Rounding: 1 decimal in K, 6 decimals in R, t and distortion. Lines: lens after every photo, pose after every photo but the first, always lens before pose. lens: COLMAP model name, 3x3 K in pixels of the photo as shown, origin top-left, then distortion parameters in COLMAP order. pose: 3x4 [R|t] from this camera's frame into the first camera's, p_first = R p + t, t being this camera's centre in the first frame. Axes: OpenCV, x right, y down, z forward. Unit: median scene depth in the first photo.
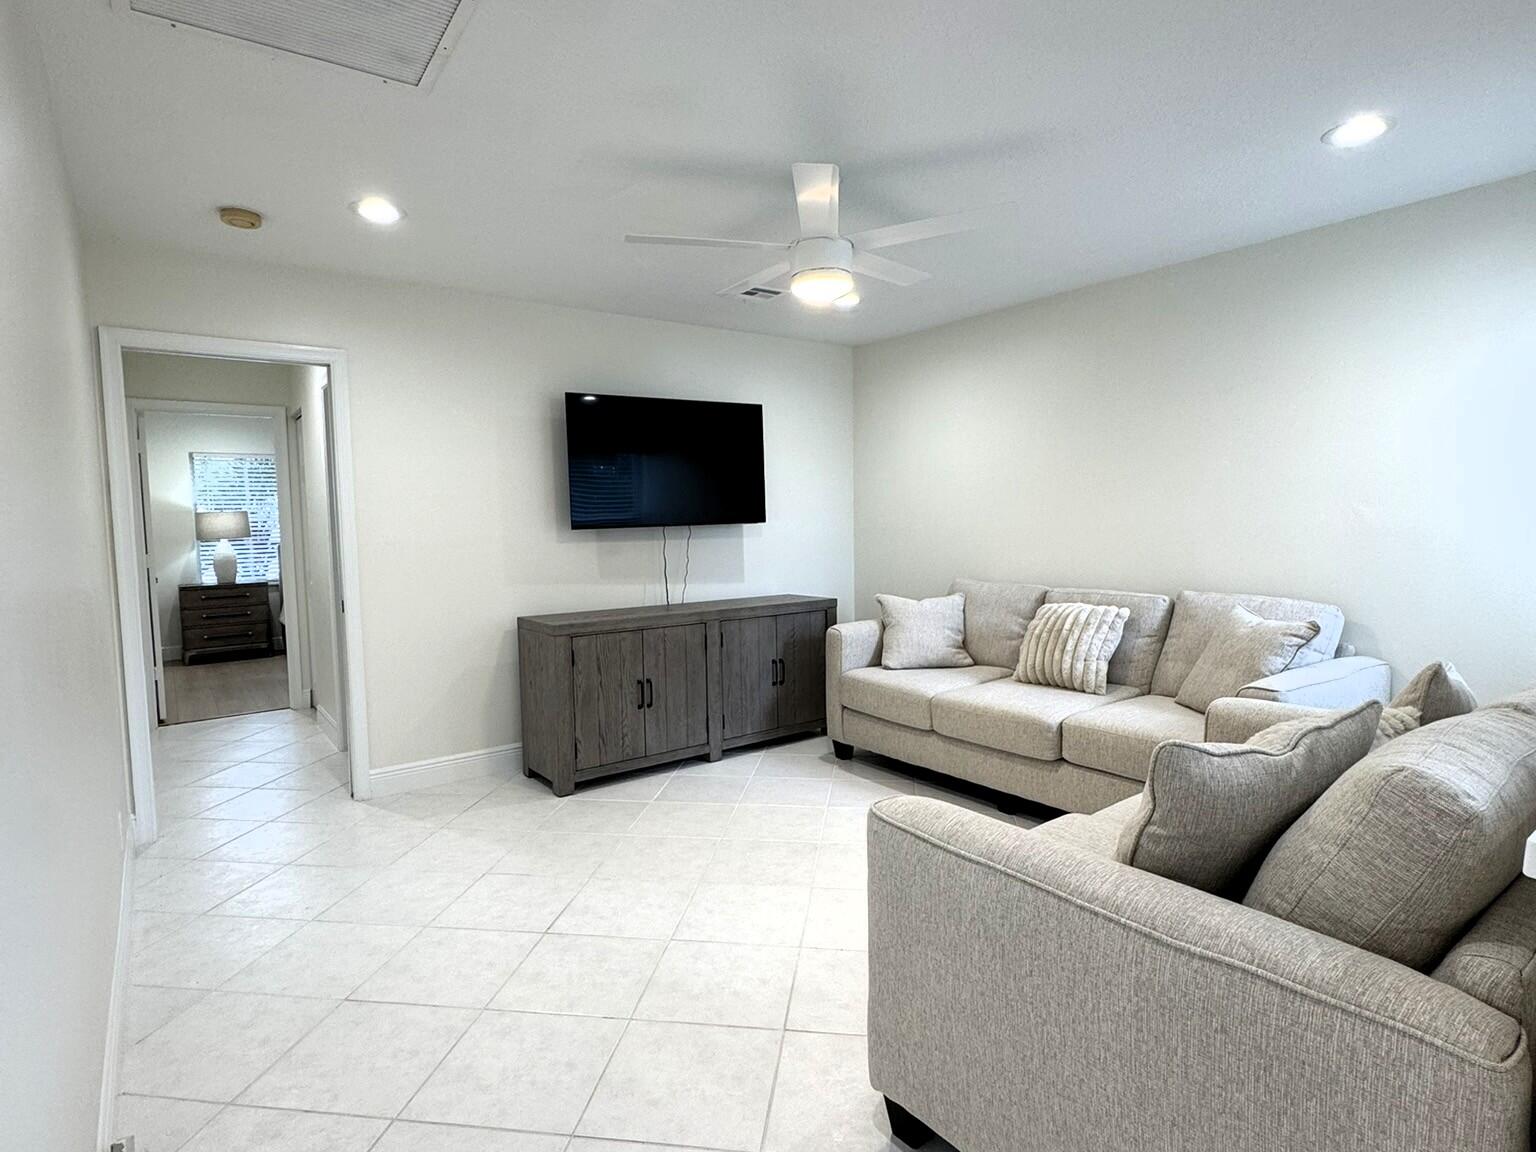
lens RADIAL K [[837.5, 0, 774.8], [0, 837.5, 571.9], [0, 0, 1]] dist [0.001752, 0.000615]
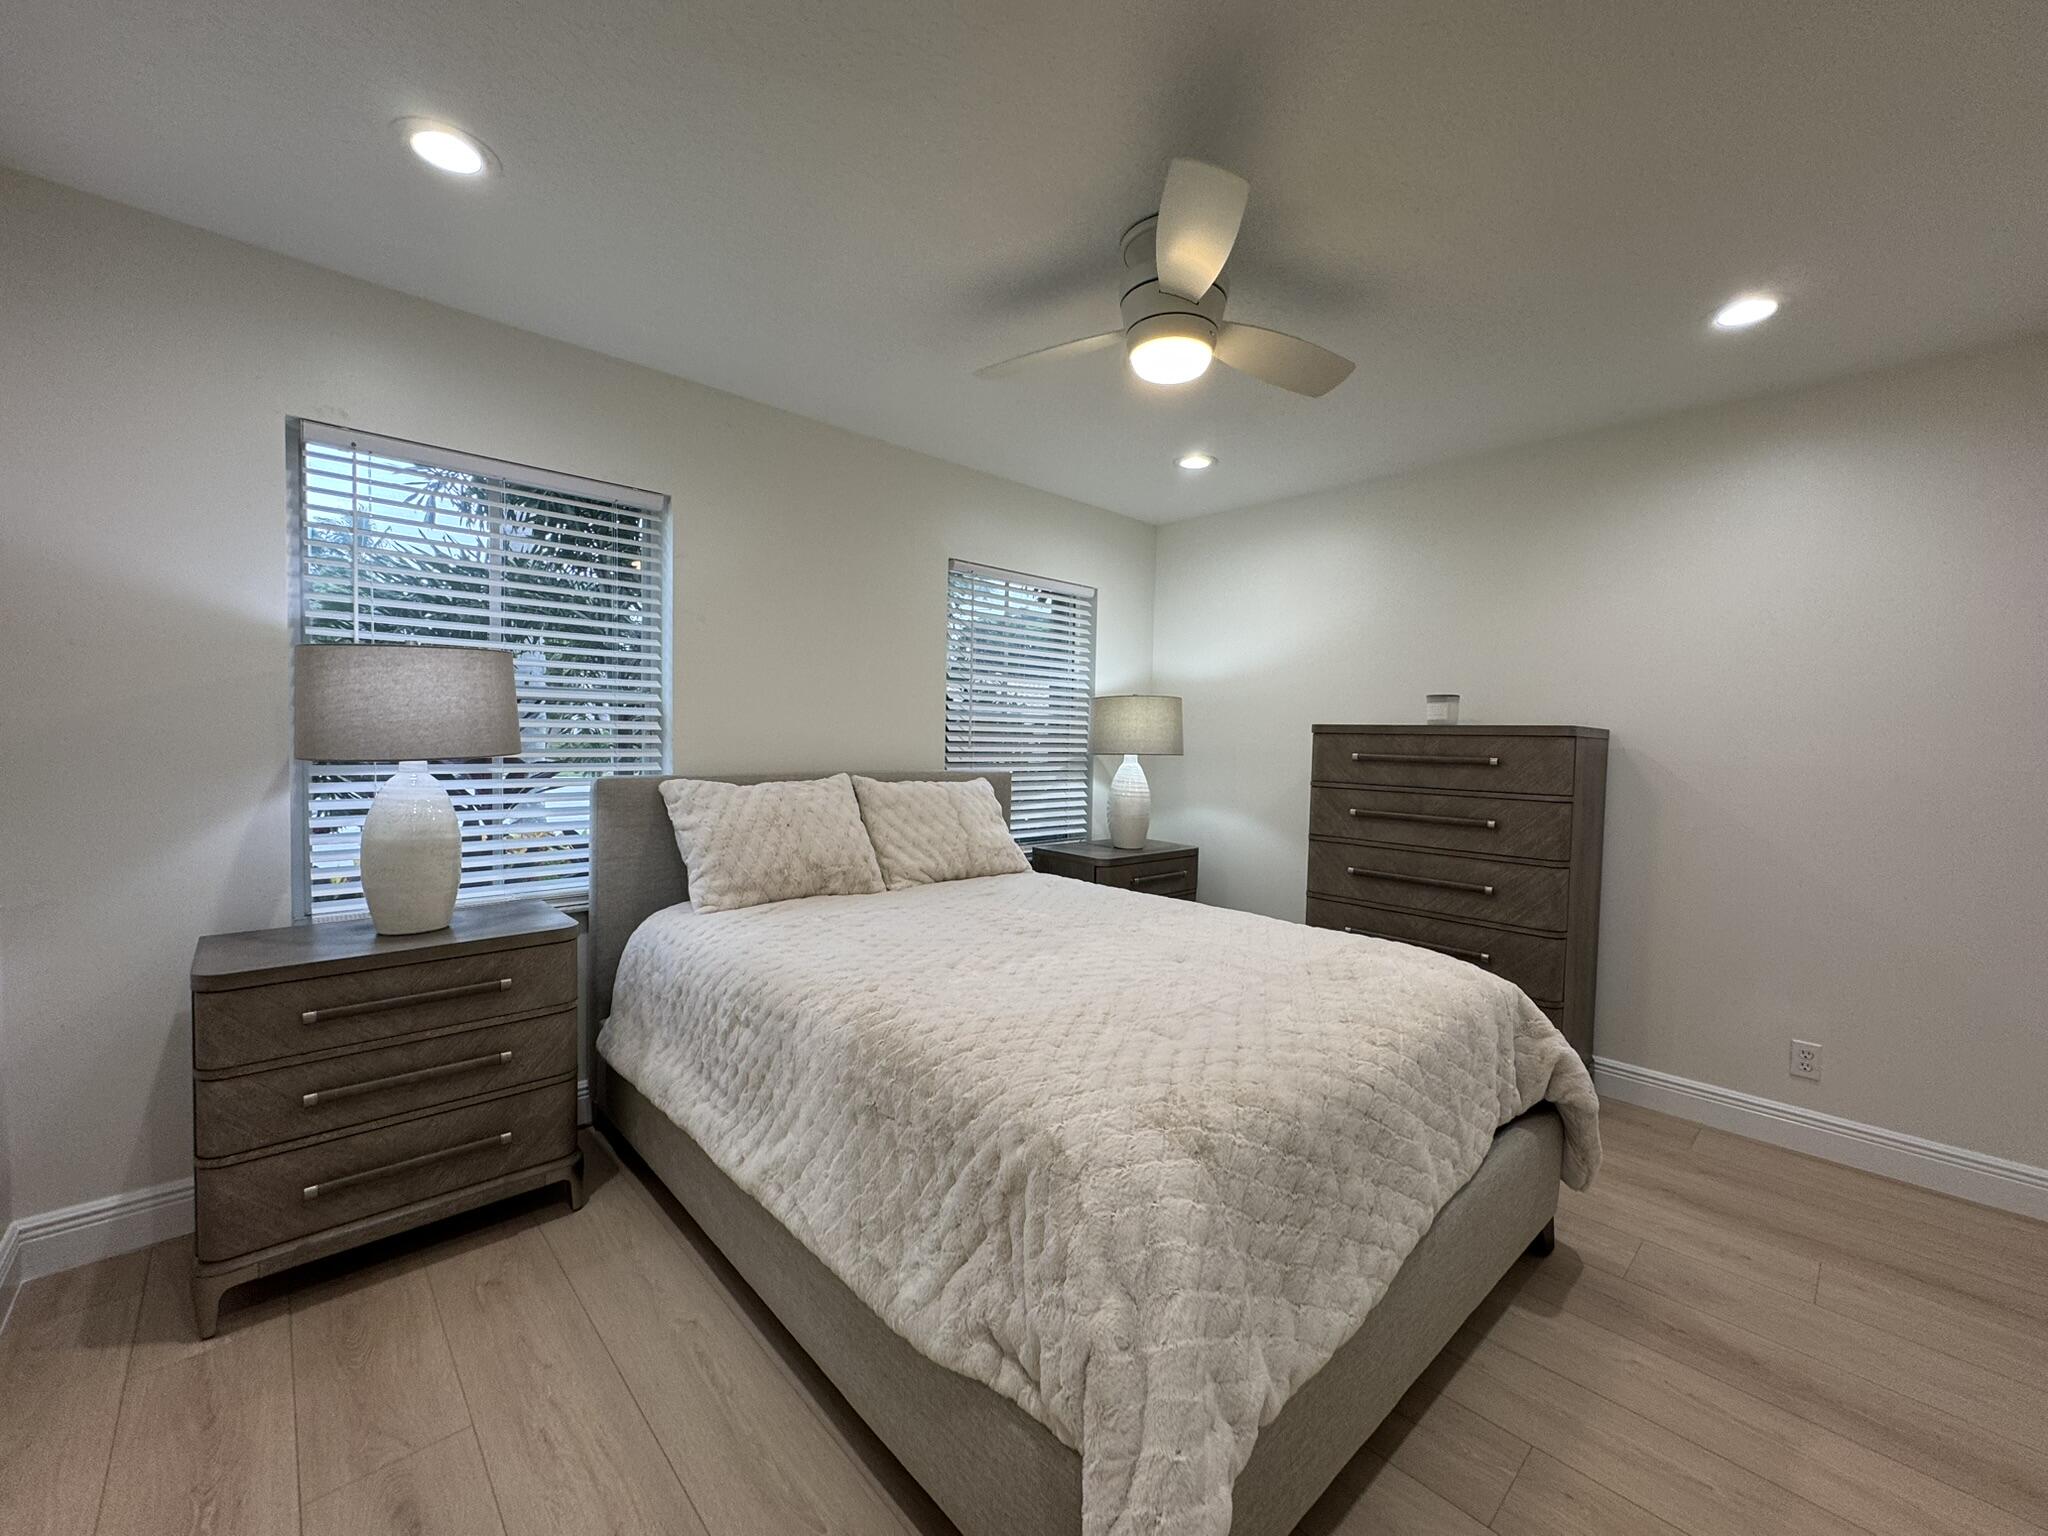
lens RADIAL K [[811.4, 0, 1026.2], [0, 811.4, 765.9], [0, 0, 1]] dist [-0.001709, -0.000344]
pose [[0.991567, 0.039846, 0.123315, -0.507929], [-0.035755, 0.998740, -0.035214, -0.034925], [-0.124562, 0.030508, 0.991743, 0.739678]]
